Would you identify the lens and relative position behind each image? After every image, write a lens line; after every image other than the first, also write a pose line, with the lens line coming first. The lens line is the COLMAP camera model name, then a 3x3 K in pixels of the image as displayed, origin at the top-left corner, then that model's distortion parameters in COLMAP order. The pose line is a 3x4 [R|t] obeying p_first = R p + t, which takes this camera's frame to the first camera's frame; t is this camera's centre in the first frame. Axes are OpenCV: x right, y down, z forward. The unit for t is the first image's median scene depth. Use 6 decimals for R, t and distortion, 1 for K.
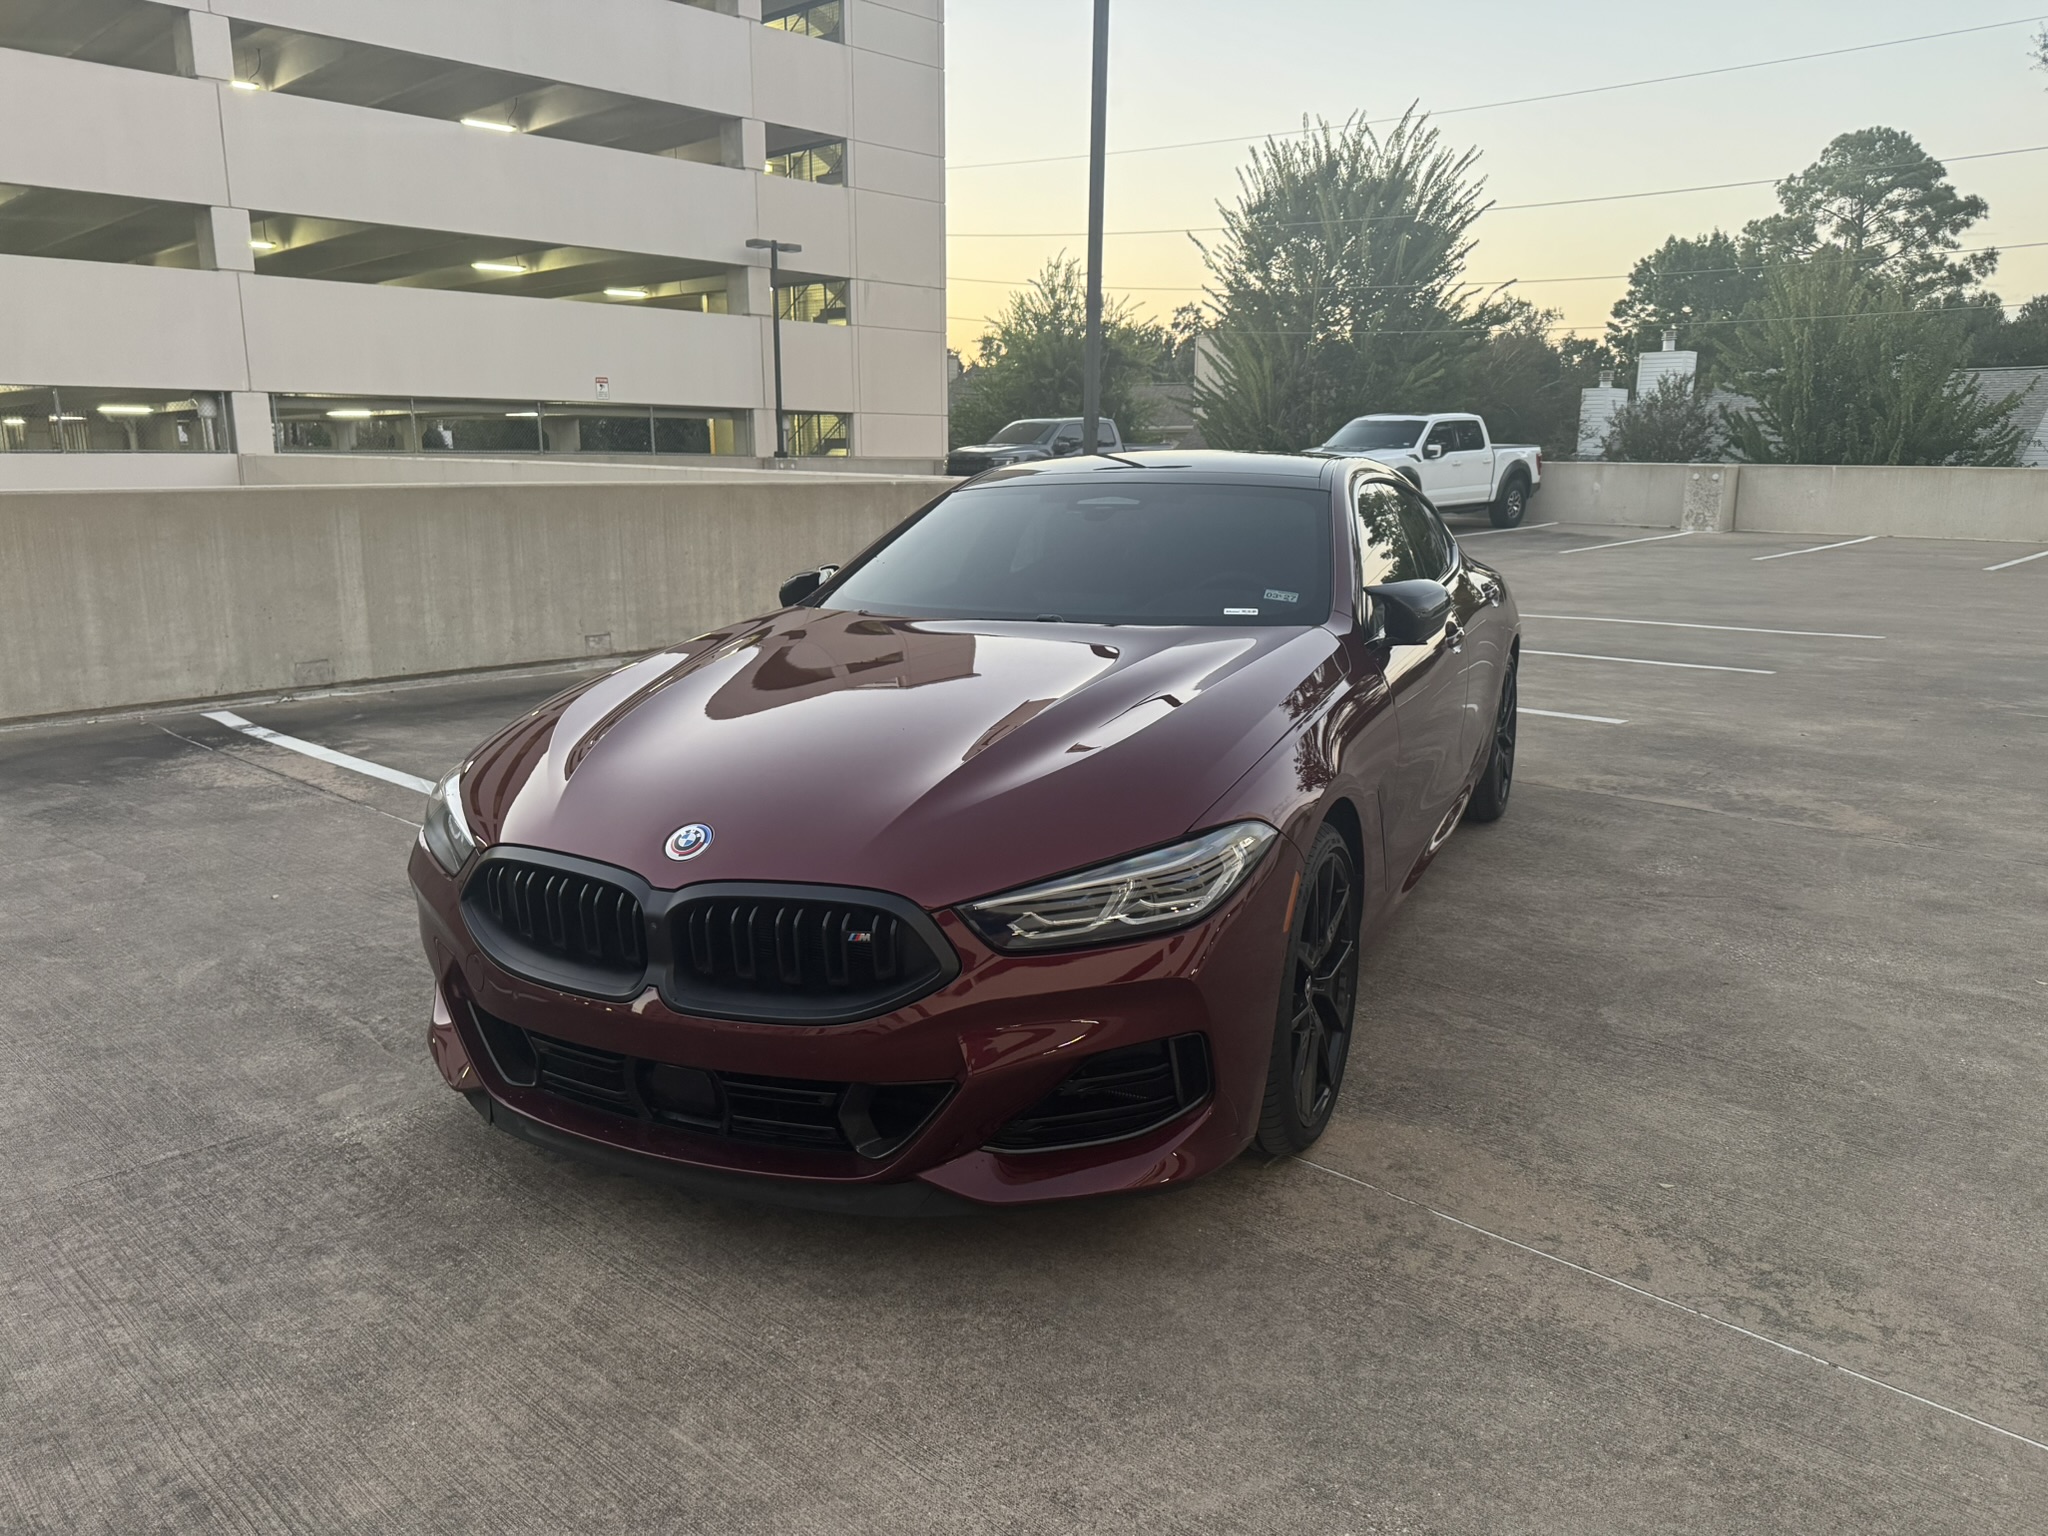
lens RADIAL K [[1440.1, 0, 1022.3], [0, 1440.1, 779.6], [0, 0, 1]] dist [0.051589, -0.082962]
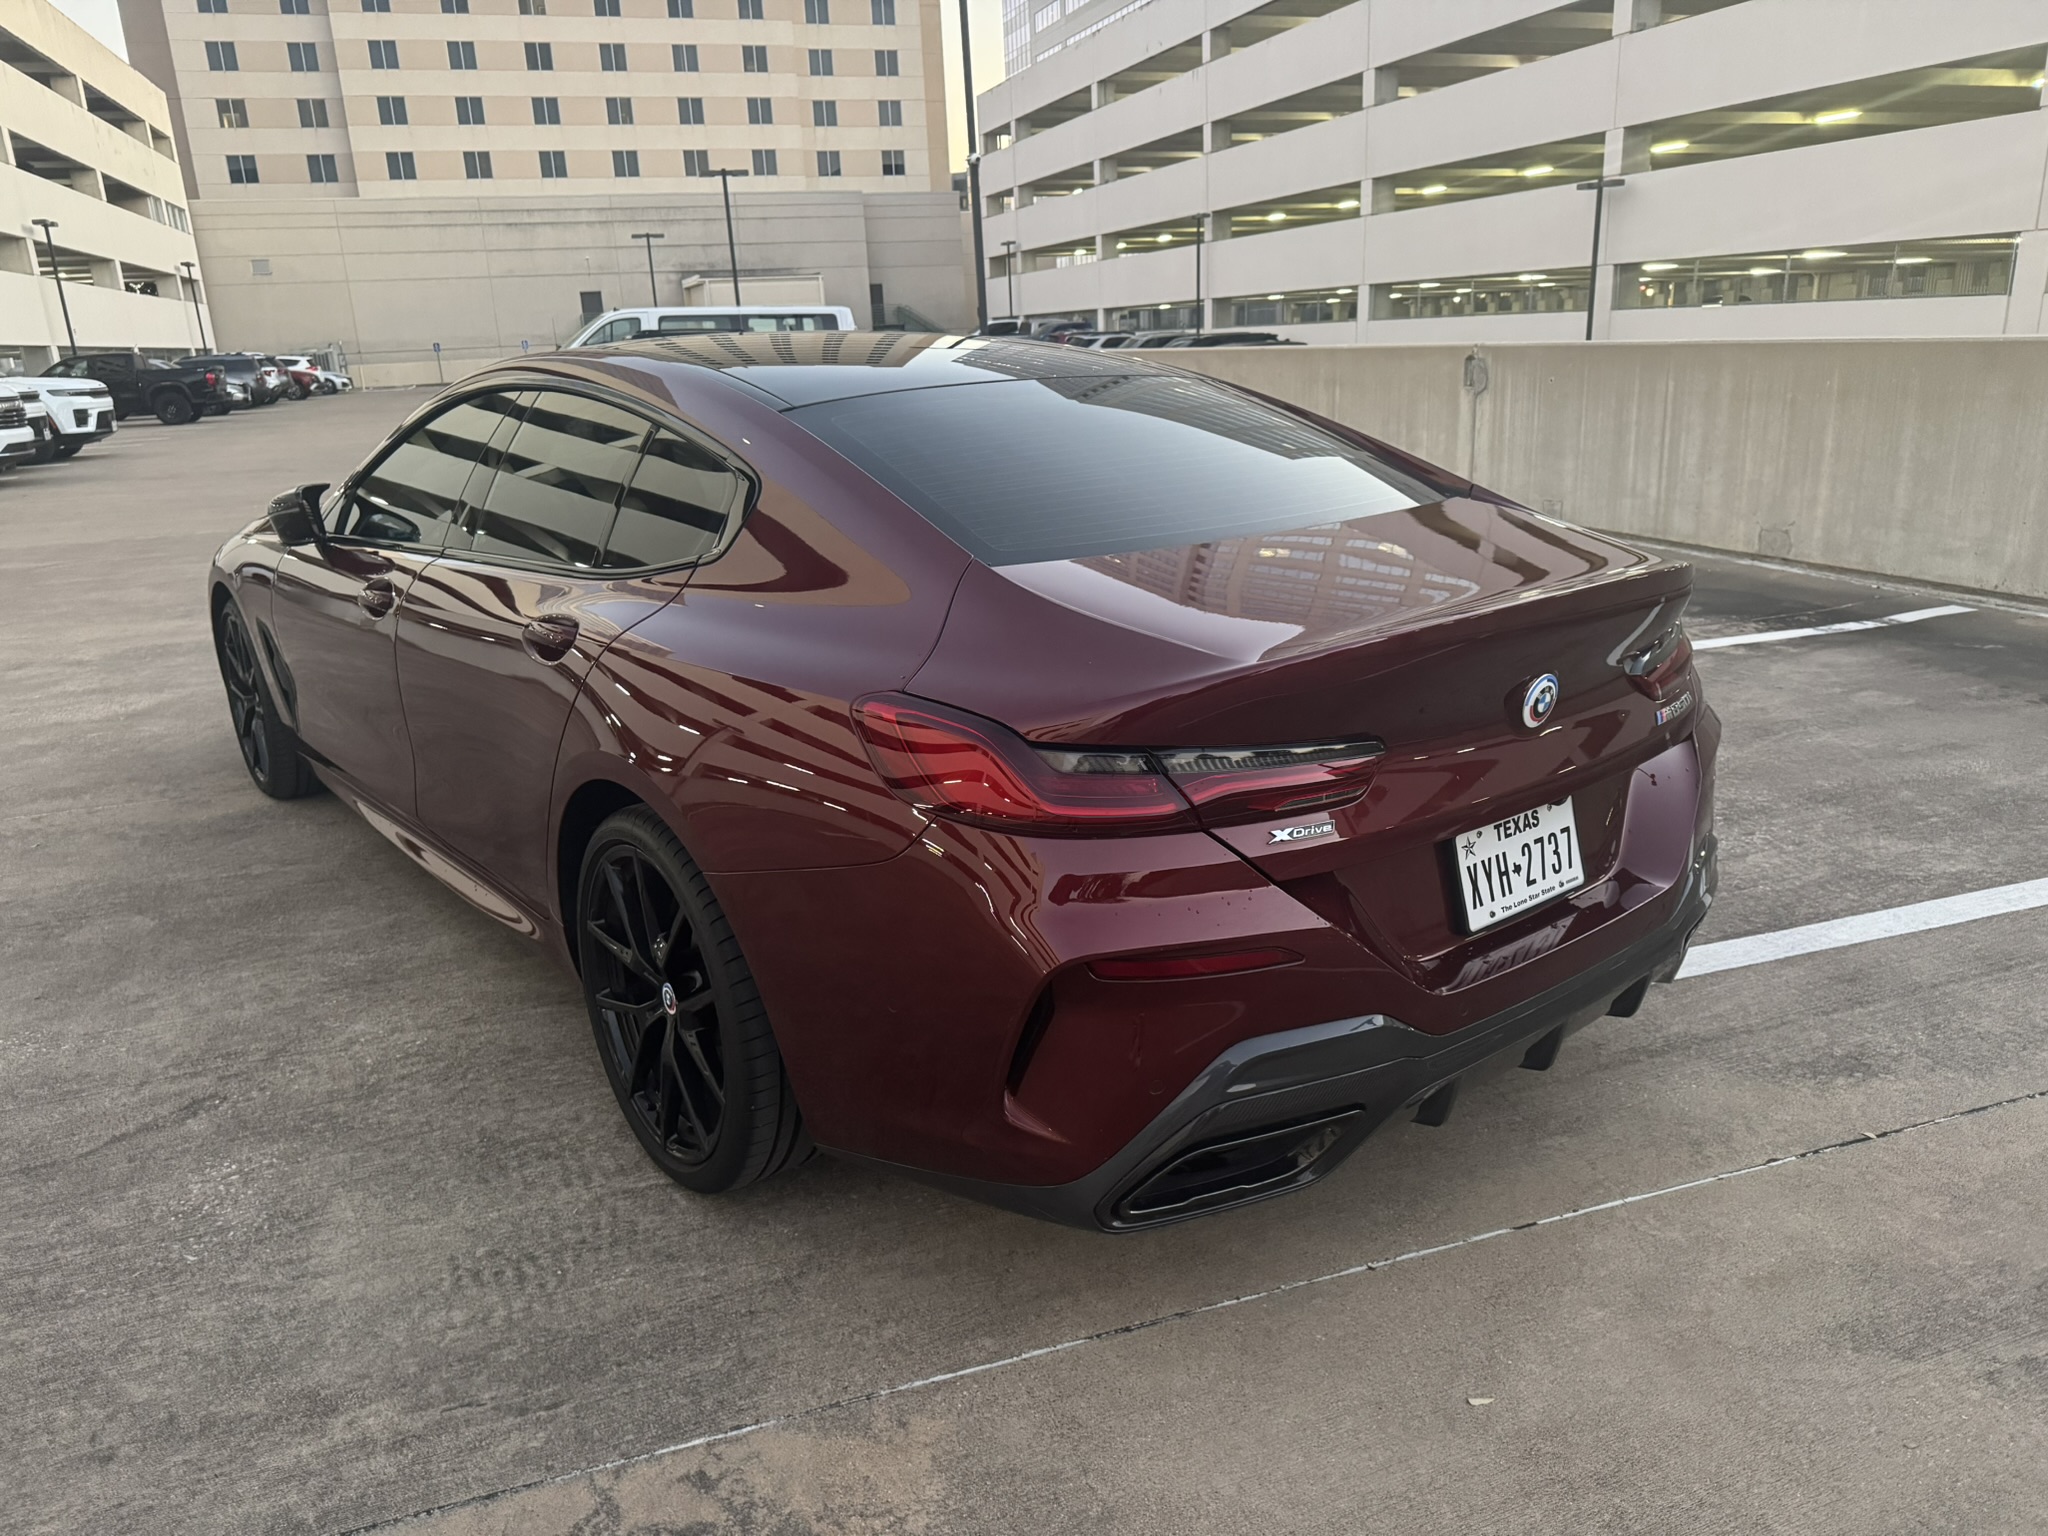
lens RADIAL K [[1497.2, 0, 1047.6], [0, 1497.2, 777.3], [0, 0, 1]] dist [-0.004716, -0.005386]
pose [[-0.452271, 0.268851, -0.850394, 0.117821], [-0.154851, 0.915332, 0.371736, -0.051009], [0.878335, 0.299809, -0.372346, 0.229441]]
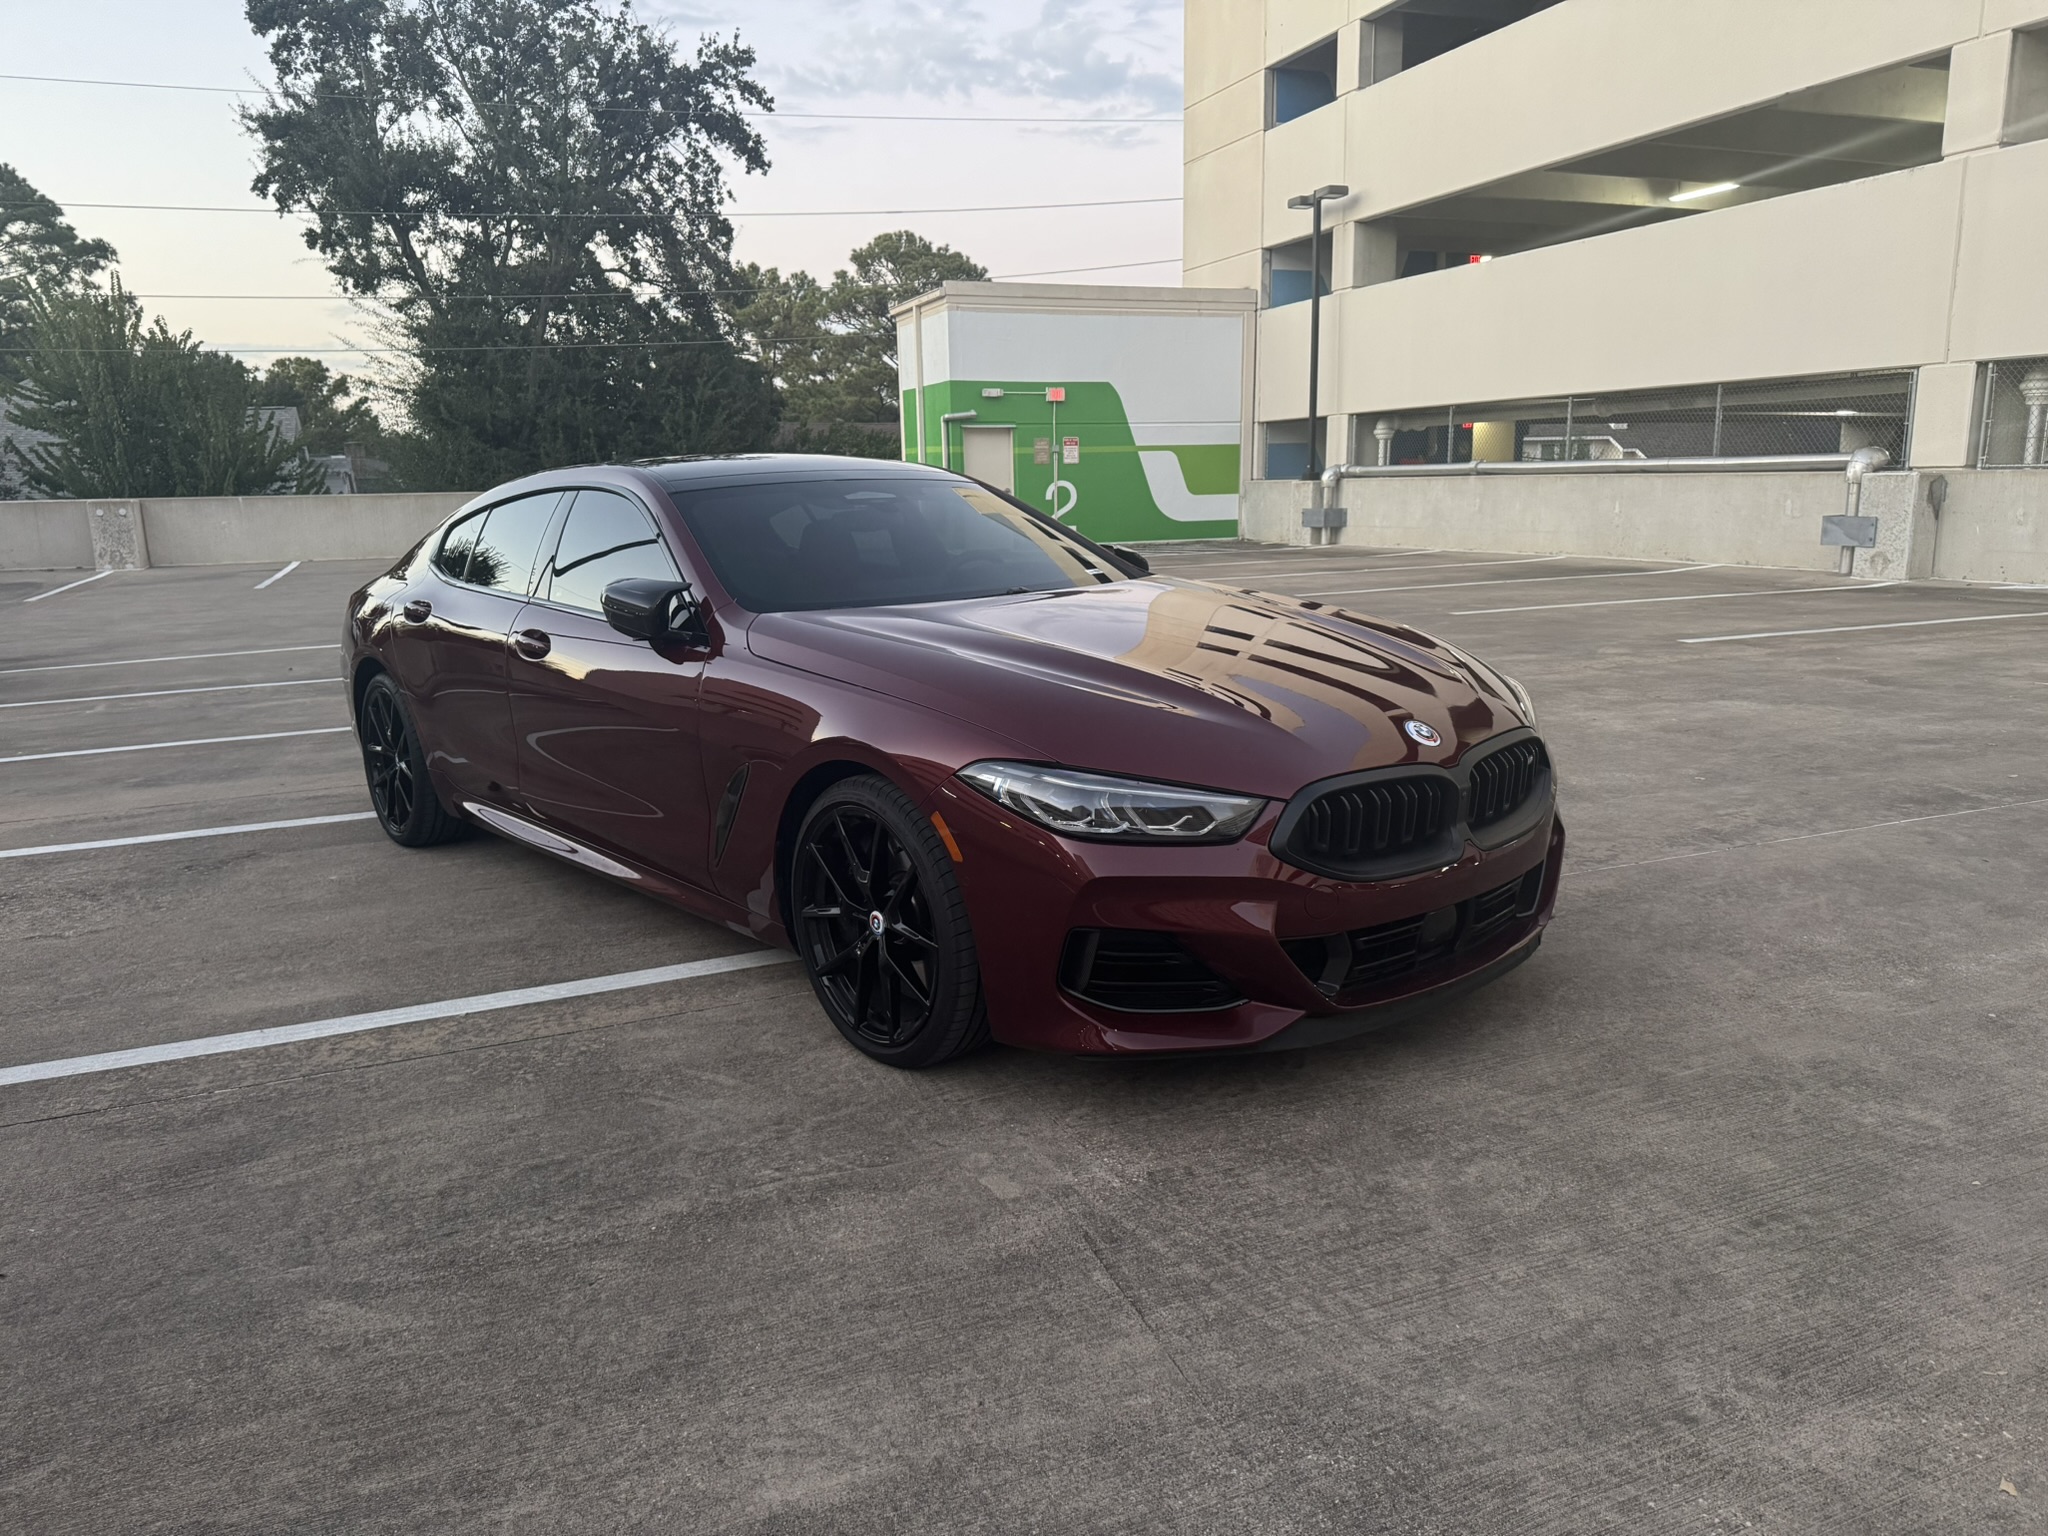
lens RADIAL K [[1430.3, 0, 1024.0], [0, 1430.3, 768.0], [0, 0, 1]] dist [0.062871, -0.093169]
pose [[0.415393, -0.191553, 0.889245, -0.121432], [0.220601, 0.969607, 0.105815, -0.011375], [-0.882487, 0.152214, 0.445025, 0.059591]]
